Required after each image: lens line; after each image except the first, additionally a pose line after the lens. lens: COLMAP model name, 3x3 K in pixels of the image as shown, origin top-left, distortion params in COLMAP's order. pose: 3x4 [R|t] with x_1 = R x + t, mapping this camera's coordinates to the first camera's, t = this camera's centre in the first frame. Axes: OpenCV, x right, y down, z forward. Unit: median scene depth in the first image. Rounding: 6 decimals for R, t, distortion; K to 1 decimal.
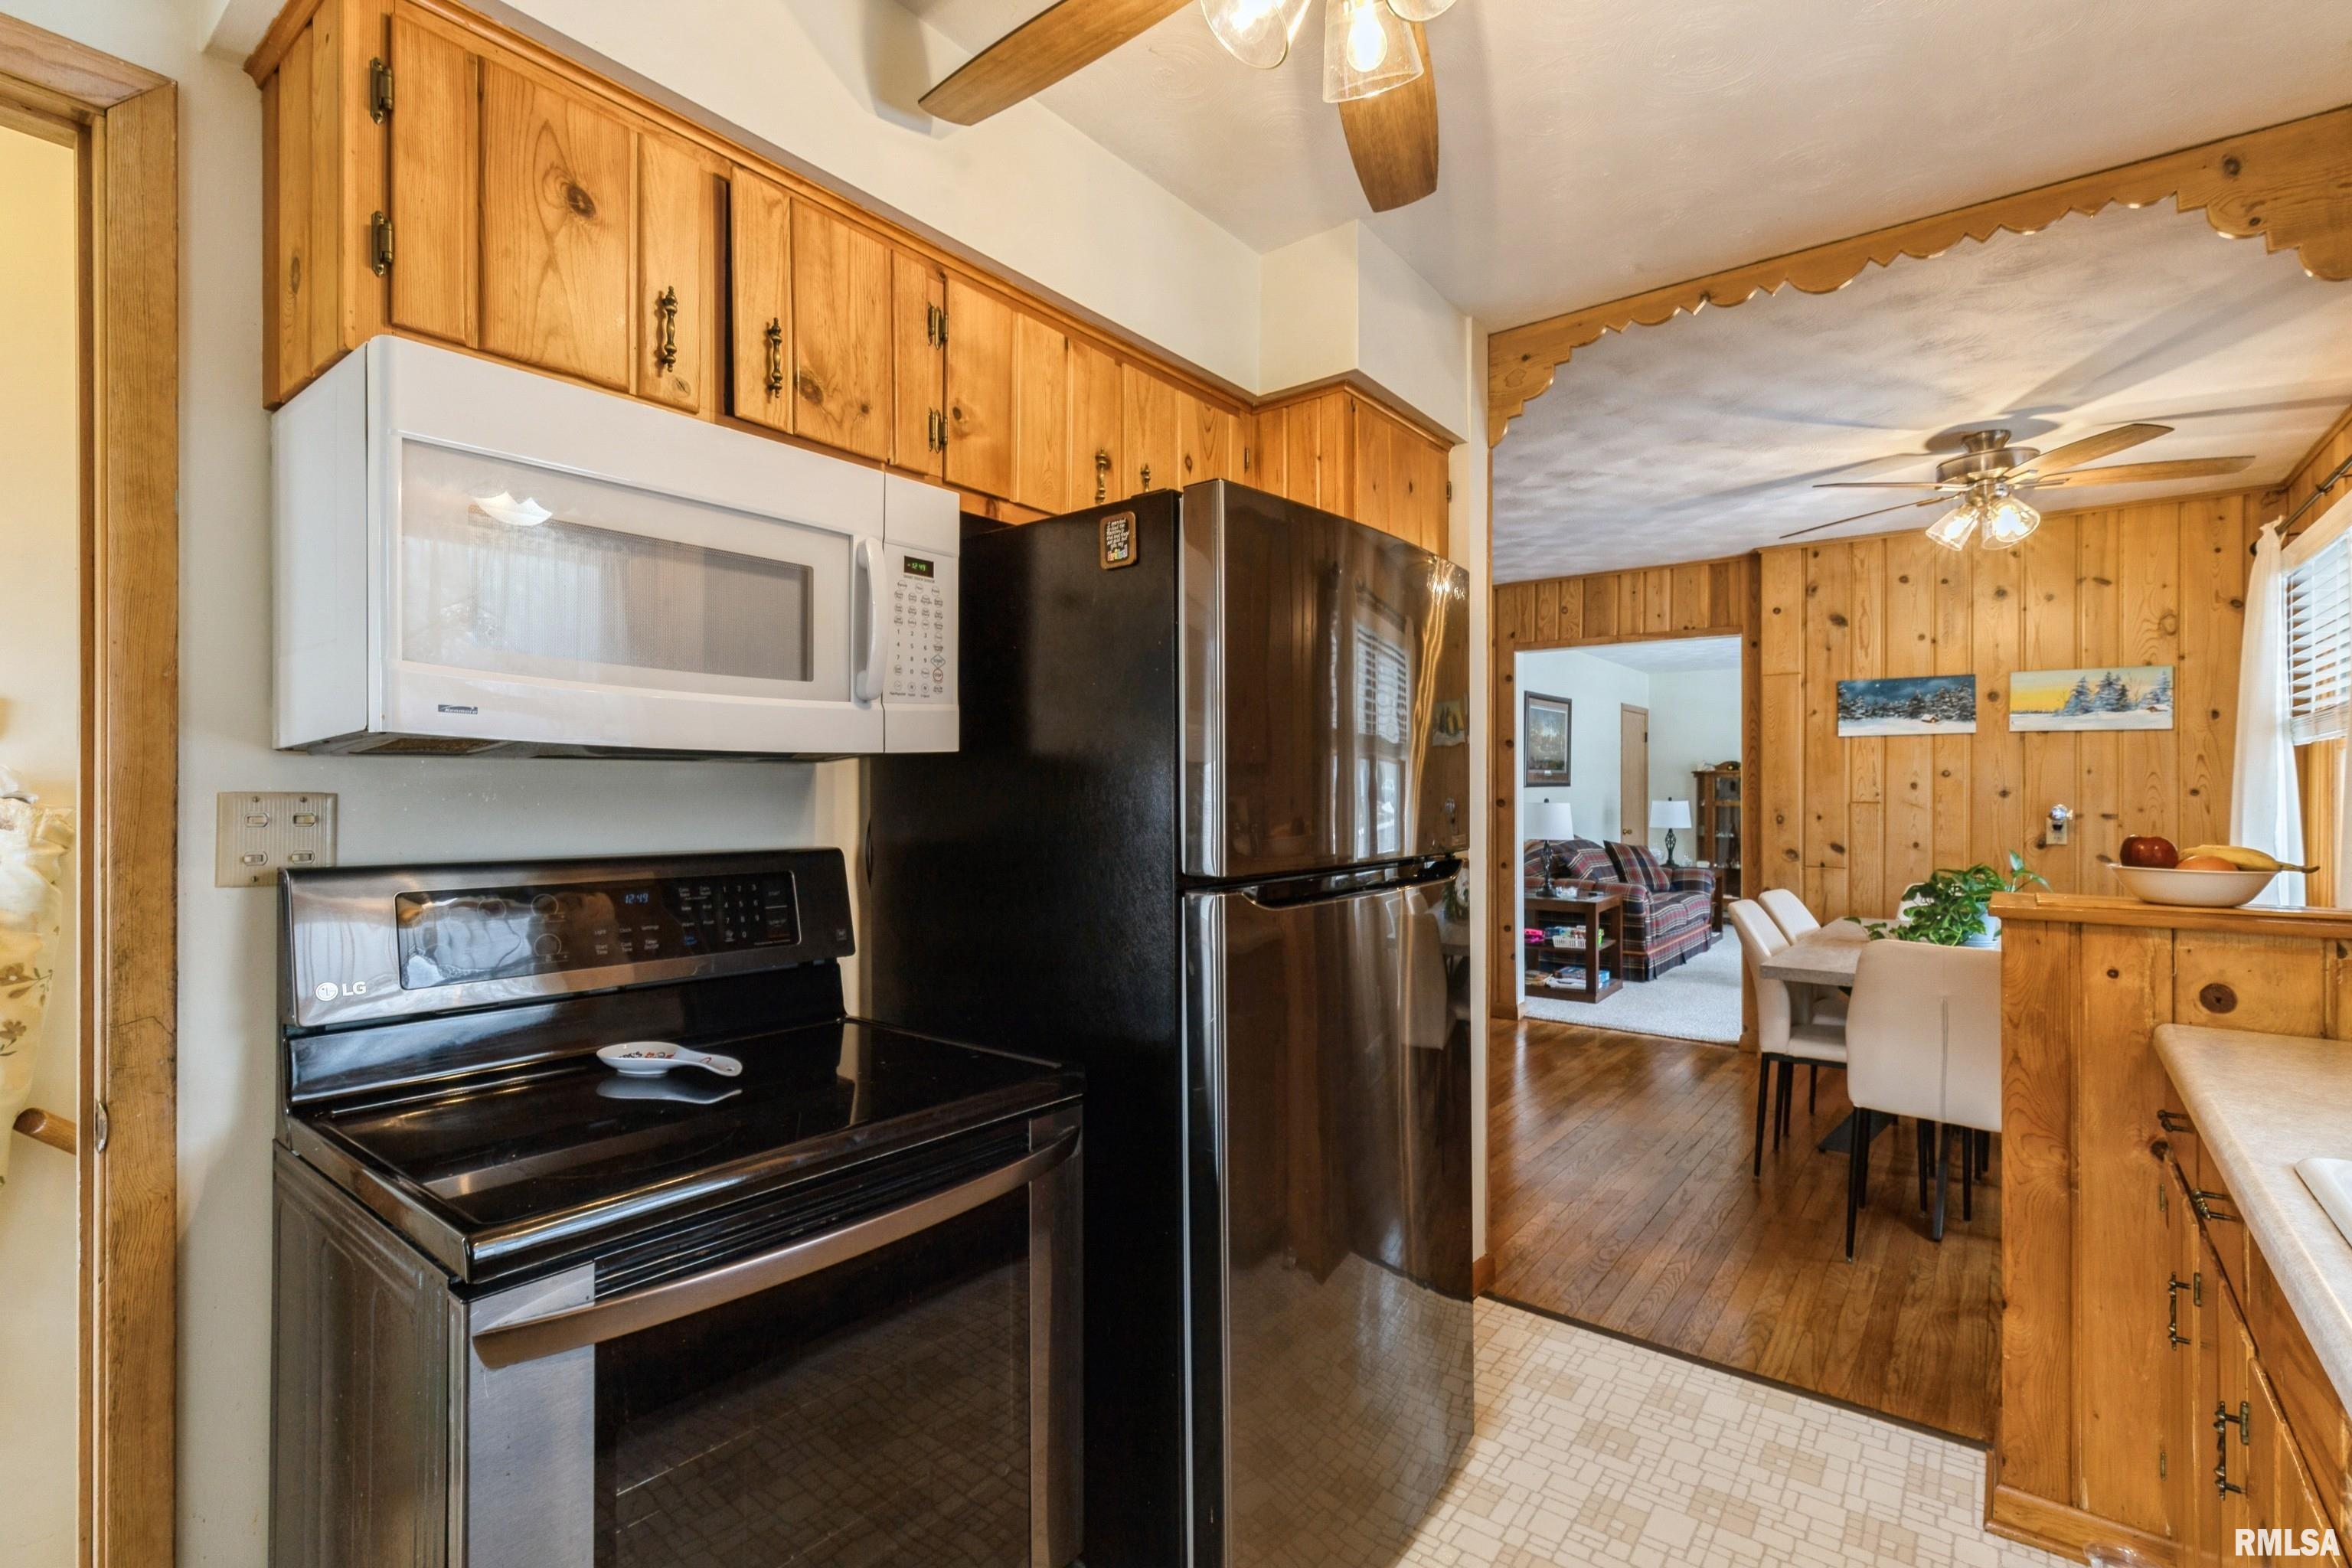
lens RADIAL K [[1073.3, 0, 1181.2], [0, 1073.3, 791.3], [0, 0, 1]] dist [0.004600, -0.000523]
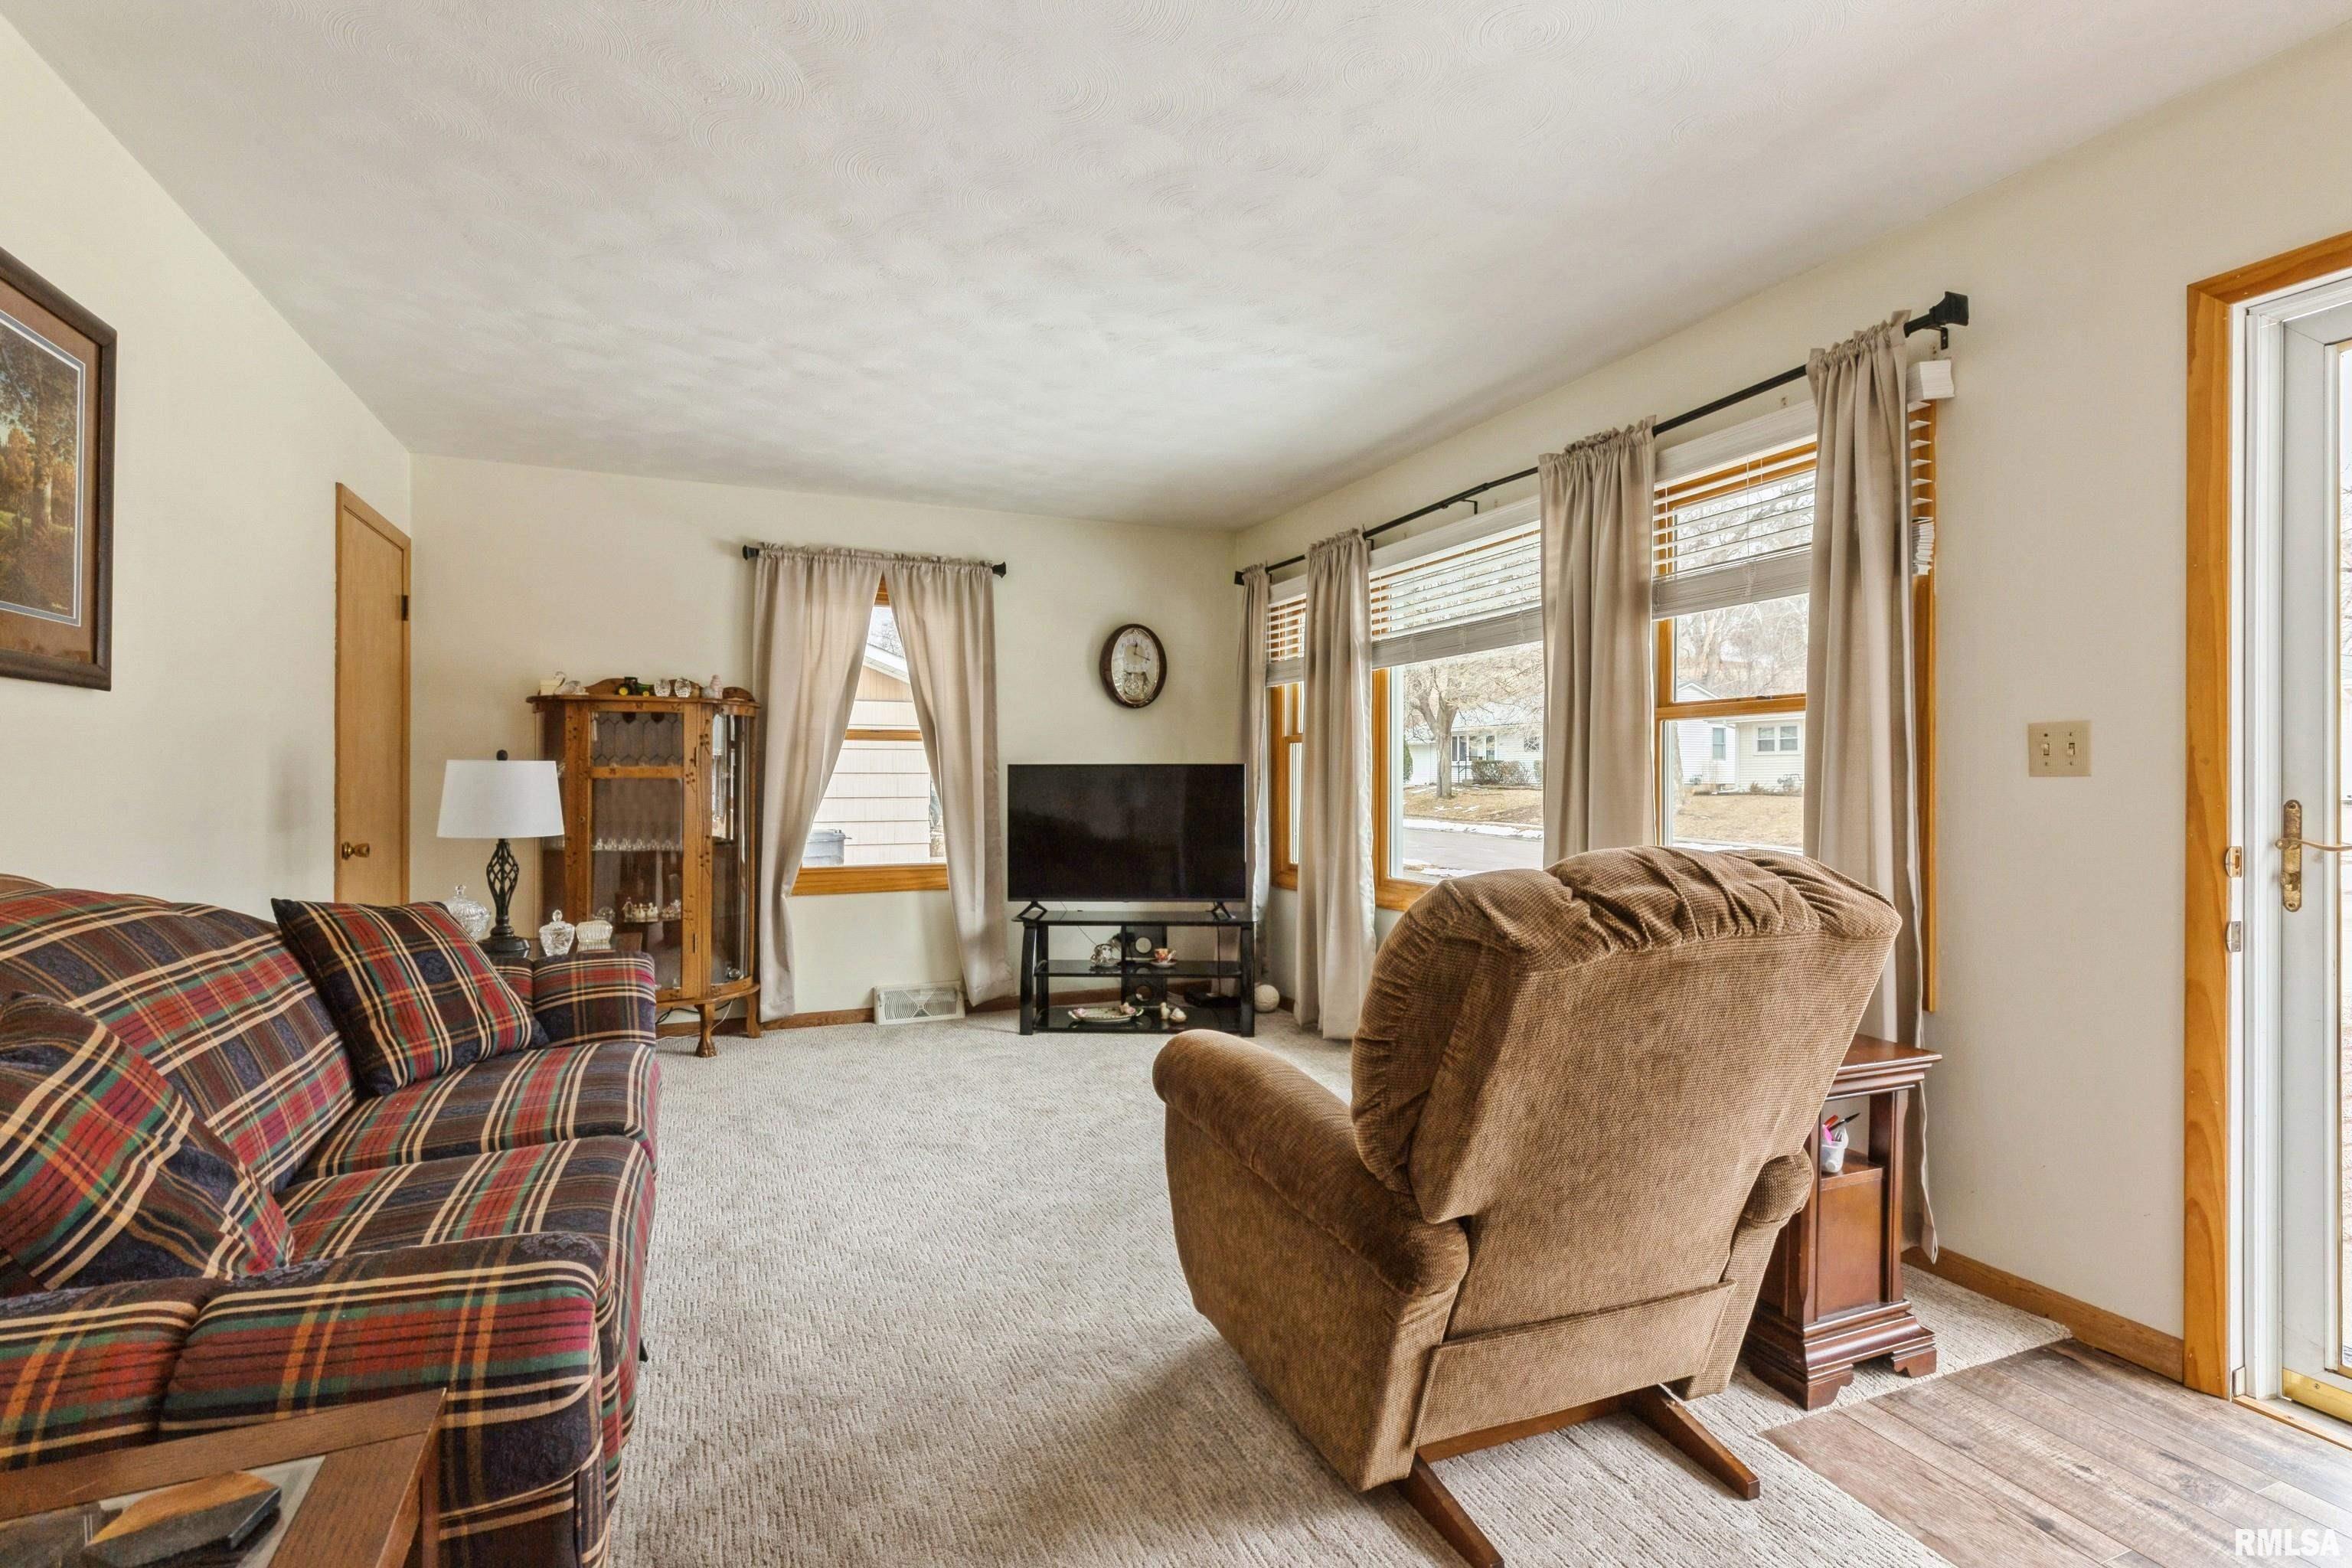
lens RADIAL K [[1073.3, 0, 1178.6], [0, 1073.3, 778.7], [0, 0, 1]] dist [0.004600, -0.000523]
pose [[0.478937, -0.000574, 0.877849, 0.249434], [-0.005300, 0.999980, 0.003546, 0.012369], [-0.877833, -0.006351, 0.478924, 0.631034]]
